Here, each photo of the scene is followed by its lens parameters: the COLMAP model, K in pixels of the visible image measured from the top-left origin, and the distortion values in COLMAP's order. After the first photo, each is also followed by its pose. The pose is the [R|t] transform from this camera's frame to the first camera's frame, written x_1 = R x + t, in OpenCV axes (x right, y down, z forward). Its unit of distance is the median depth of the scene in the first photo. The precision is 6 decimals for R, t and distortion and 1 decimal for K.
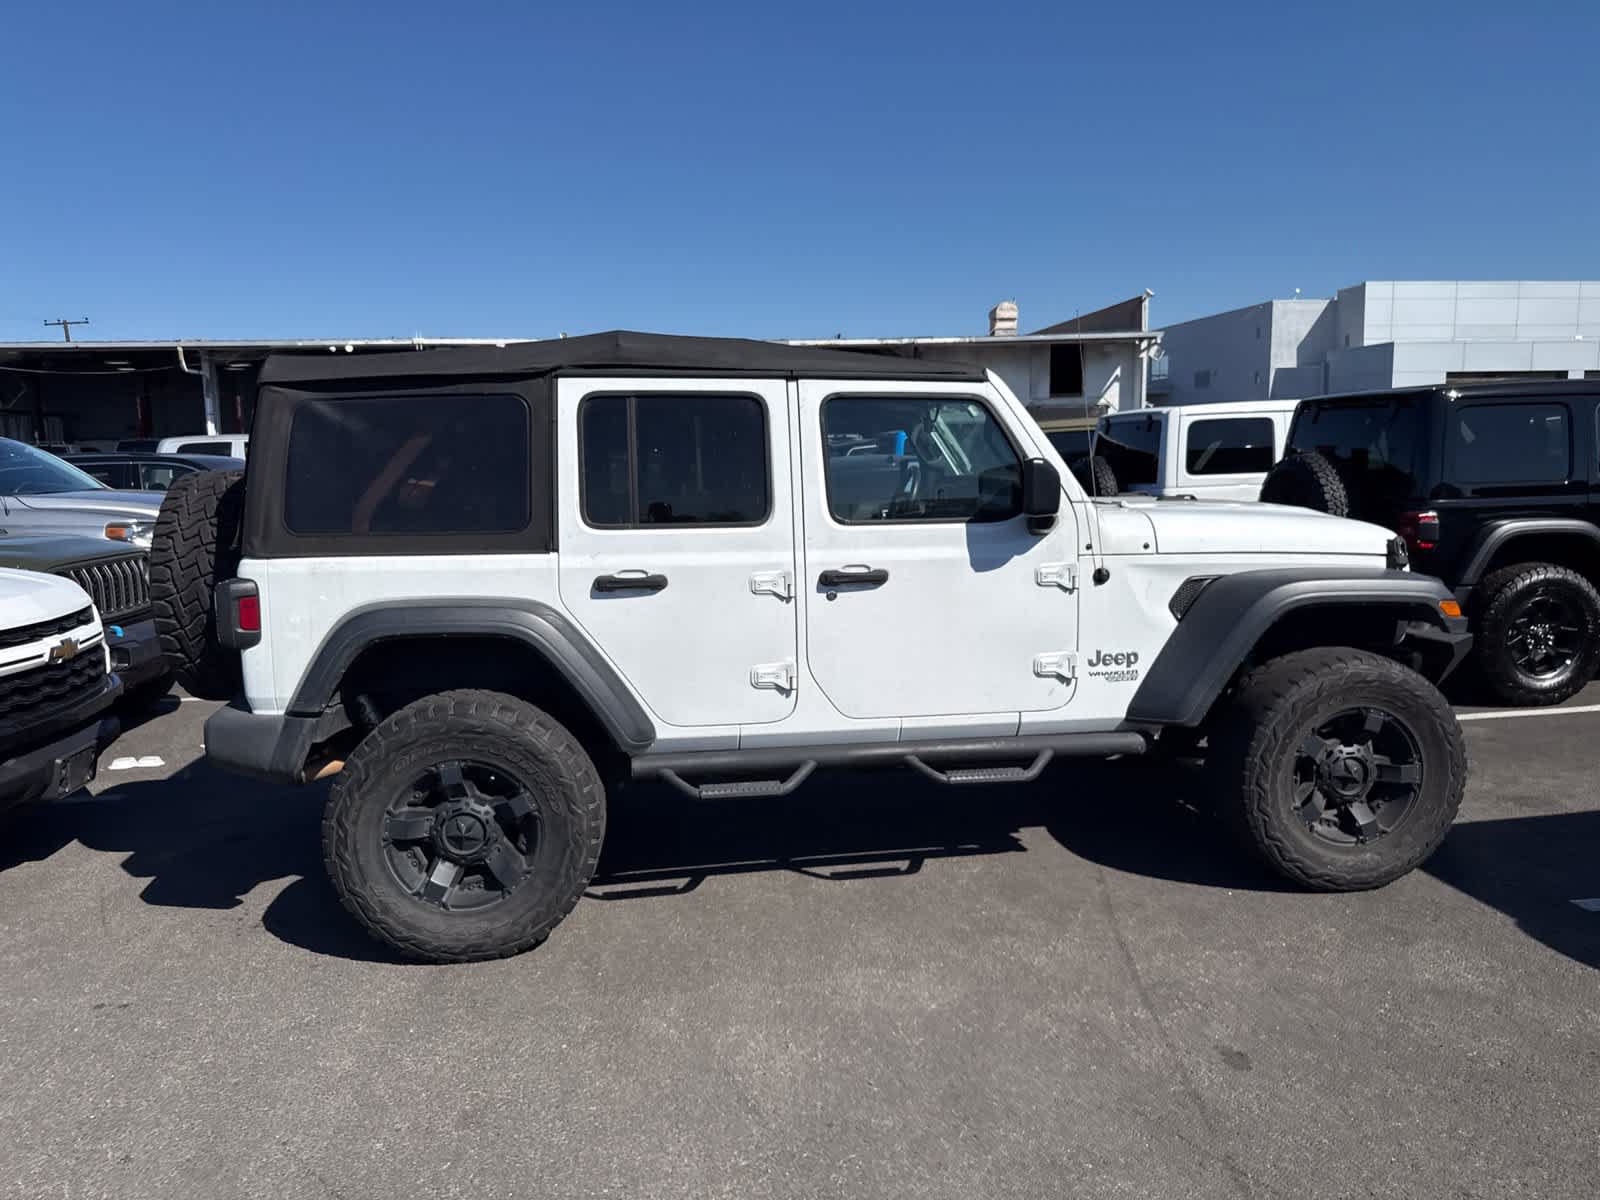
lens RADIAL K [[1136.6, 0, 801.6], [0, 1136.6, 598.7], [0, 0, 1]] dist [0.096253, -0.149585]
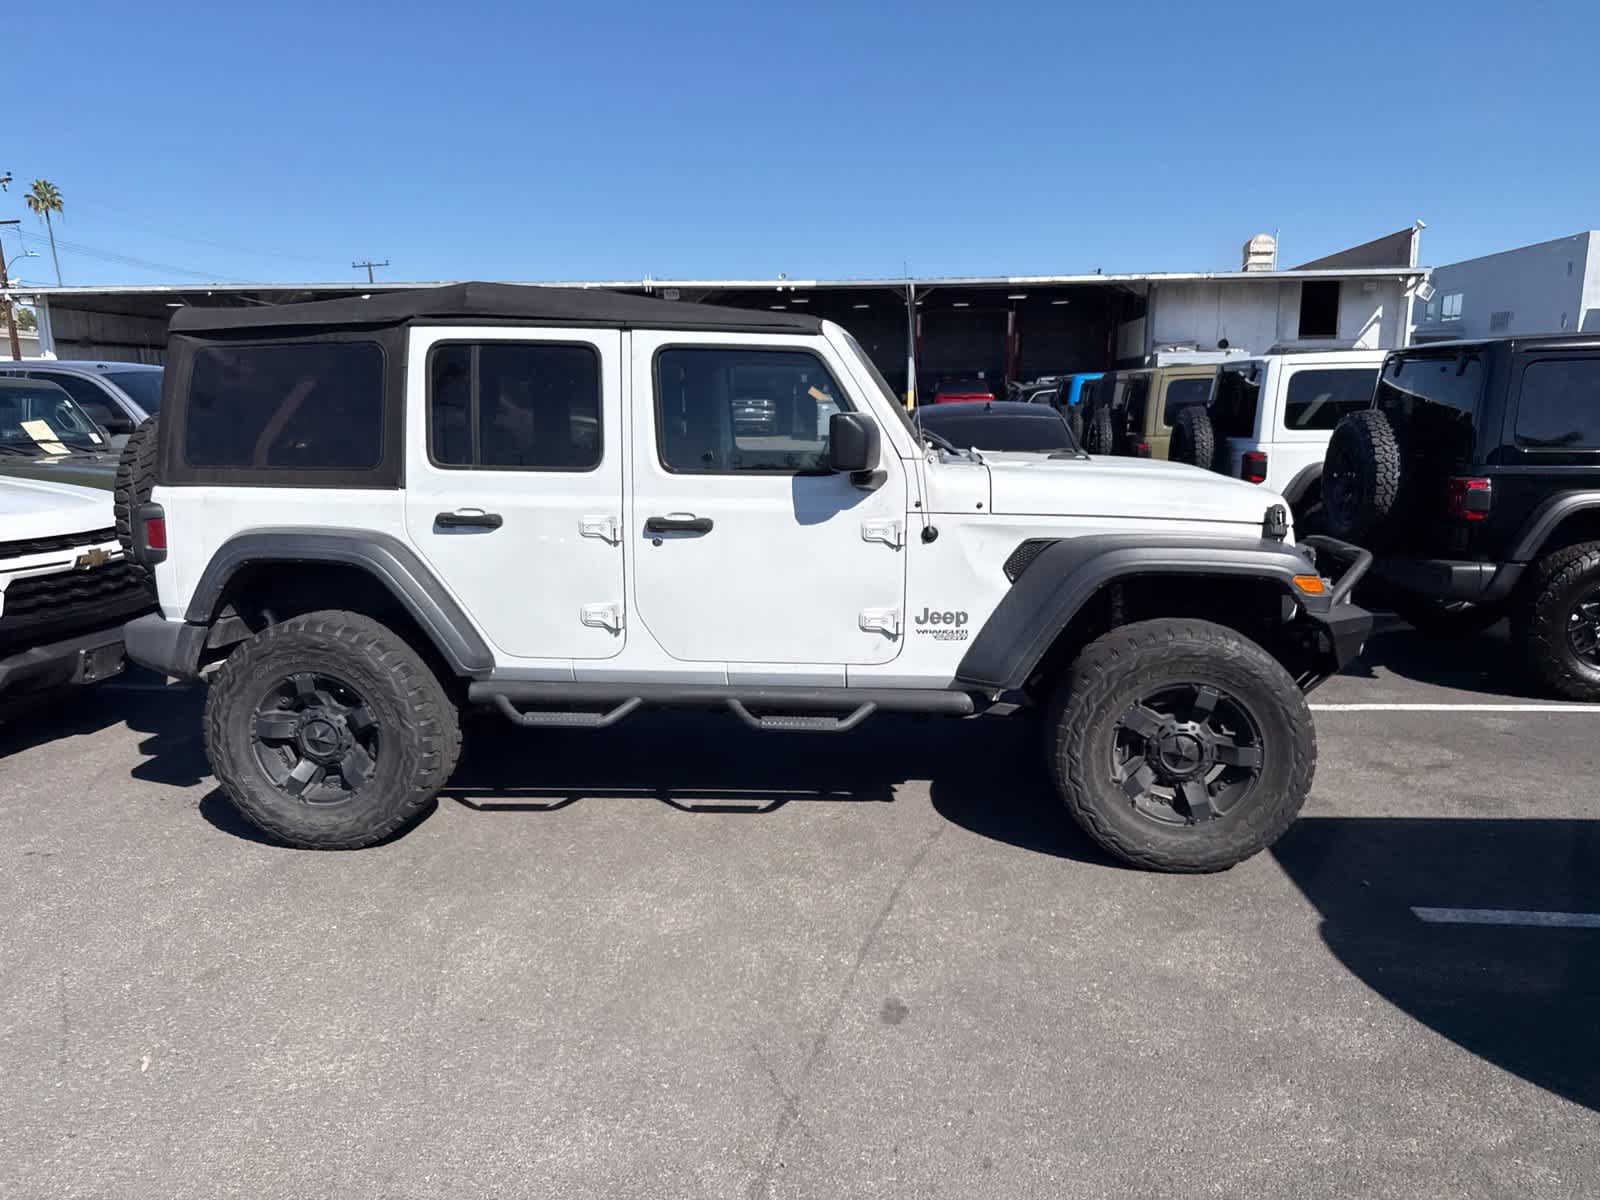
lens RADIAL K [[1130.8, 0, 812.2], [0, 1130.8, 608.3], [0, 0, 1]] dist [0.100510, -0.150077]
pose [[0.975445, 0.057191, -0.212688, 0.386666], [-0.044567, 0.996974, 0.063687, -0.013849], [0.215687, -0.052644, 0.975042, 0.014992]]
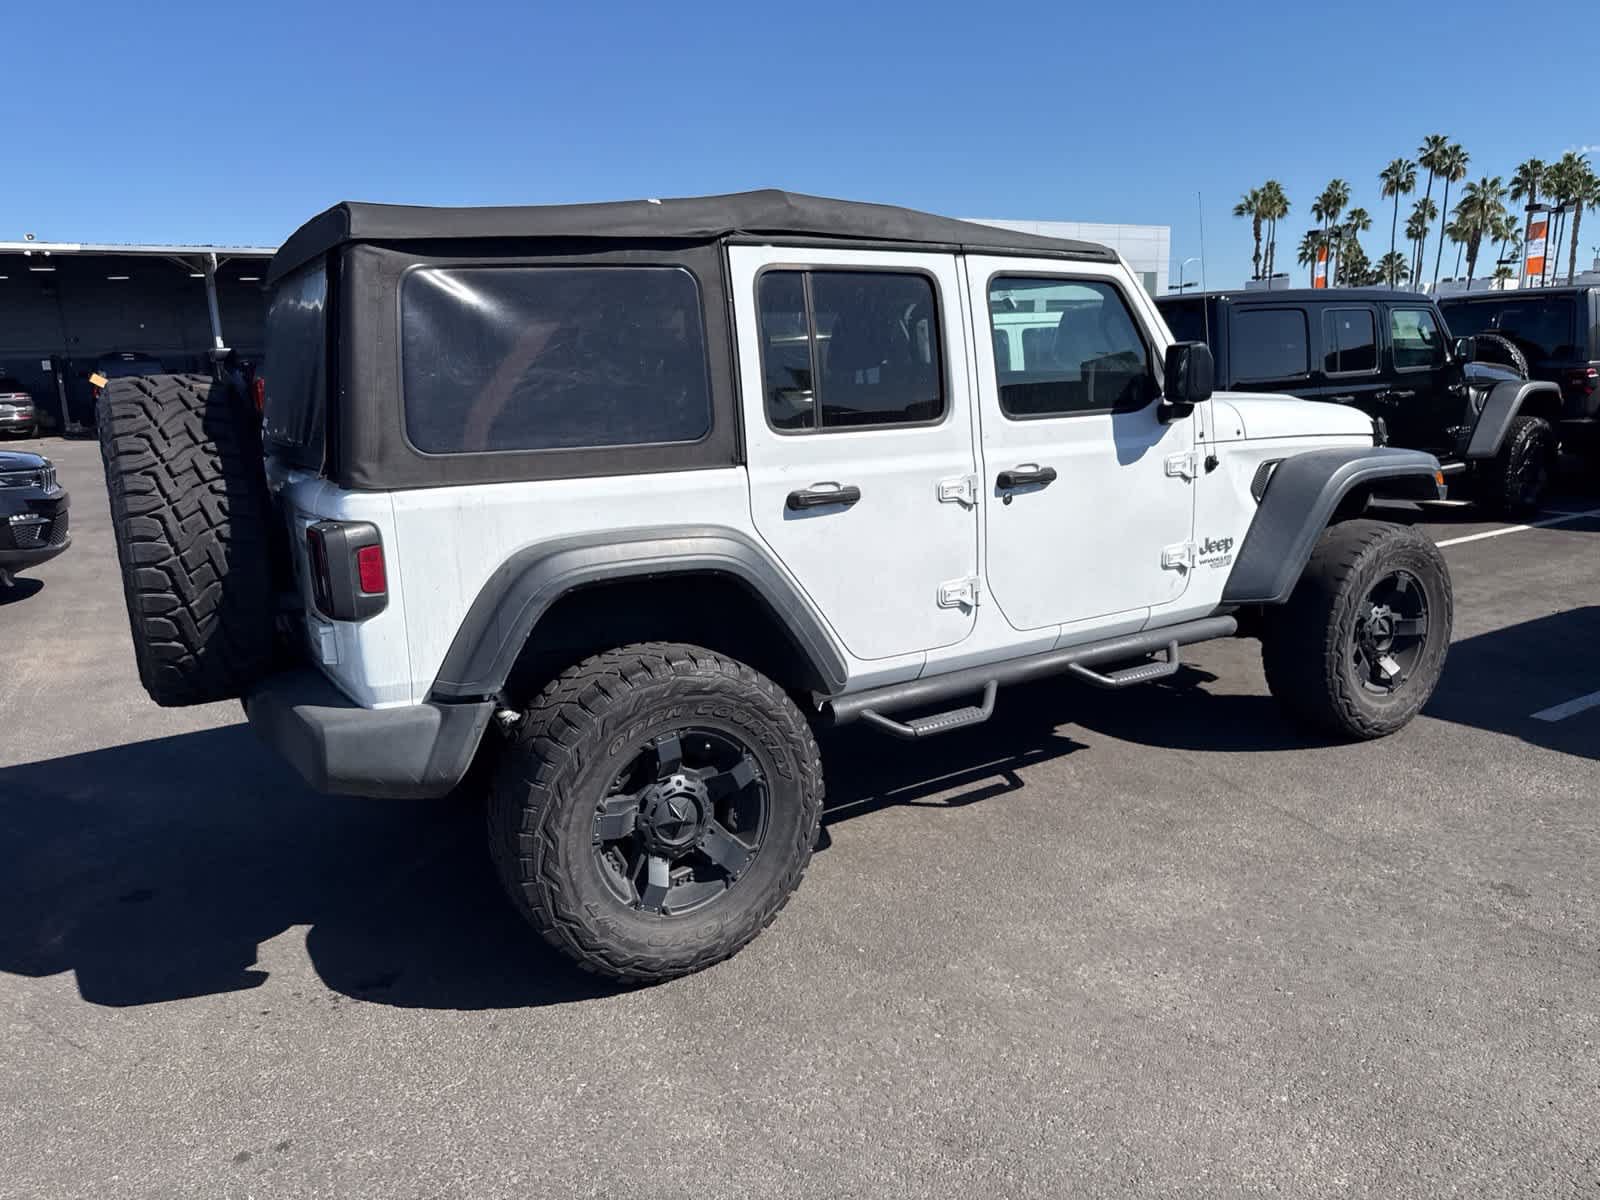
lens RADIAL K [[1130.8, 0, 812.2], [0, 1130.8, 608.3], [0, 0, 1]] dist [0.100510, -0.150077]
pose [[0.908622, -0.099558, 0.405578, -0.491348], [0.071405, 0.993904, 0.084004, -0.003135], [-0.411469, -0.047368, 0.910192, 0.228553]]
